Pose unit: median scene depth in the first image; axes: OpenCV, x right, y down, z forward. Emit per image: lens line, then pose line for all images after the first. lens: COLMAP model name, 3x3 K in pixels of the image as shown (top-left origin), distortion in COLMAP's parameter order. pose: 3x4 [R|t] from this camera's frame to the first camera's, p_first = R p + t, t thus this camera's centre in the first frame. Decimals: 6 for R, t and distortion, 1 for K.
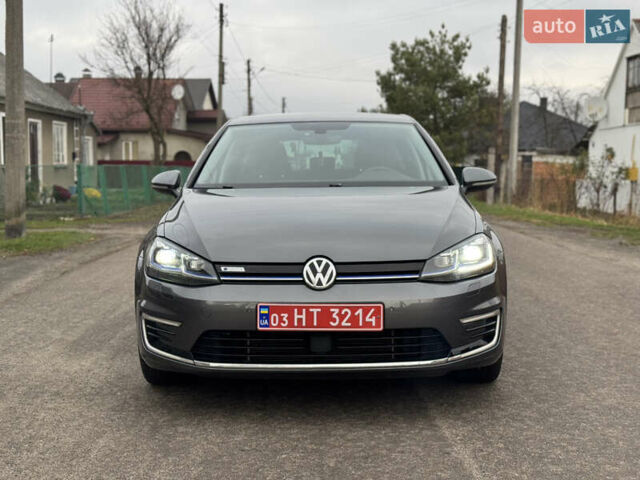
lens RADIAL K [[843.7, 0, 323.2], [0, 843.7, 237.6], [0, 0, 1]] dist [0.091103, 0.000000]
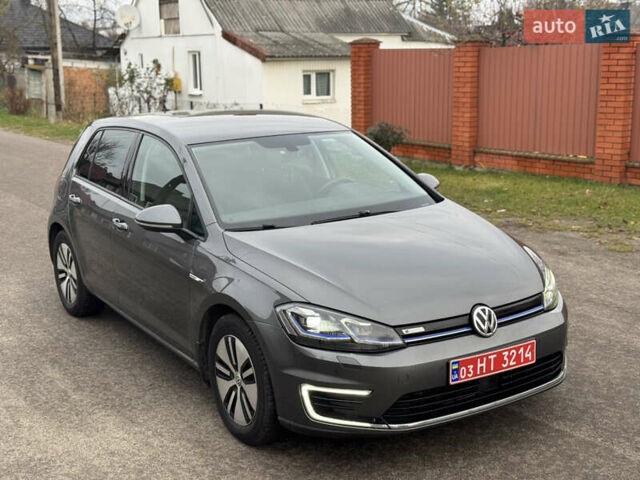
lens RADIAL K [[843.7, 0, 305.2], [0, 843.7, 237.6], [0, 0, 1]] dist [0.091103, 0.000000]
pose [[0.847115, -0.124207, 0.516690, -0.736207], [0.062272, 0.988804, 0.135603, -0.221960], [-0.527748, -0.082696, 0.845366, 0.207182]]
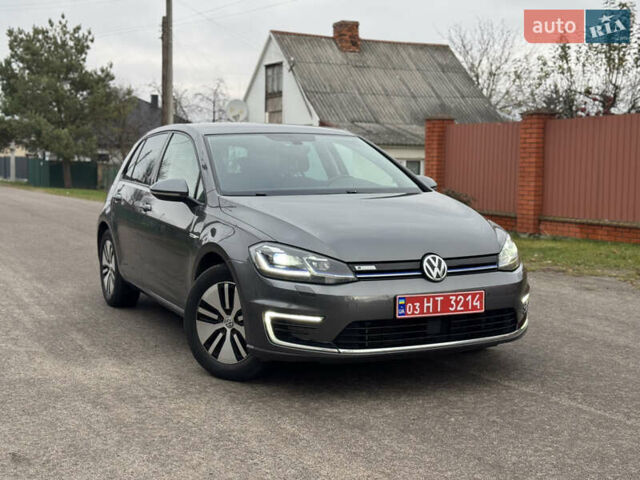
lens RADIAL K [[843.7, 0, 326.8], [0, 843.7, 223.0], [0, 0, 1]] dist [0.091103, 0.000000]
pose [[0.896922, -0.021789, 0.441651, -0.662579], [0.026763, 0.999629, -0.005035, -0.019362], [-0.441378, 0.016336, 0.897173, -0.014510]]
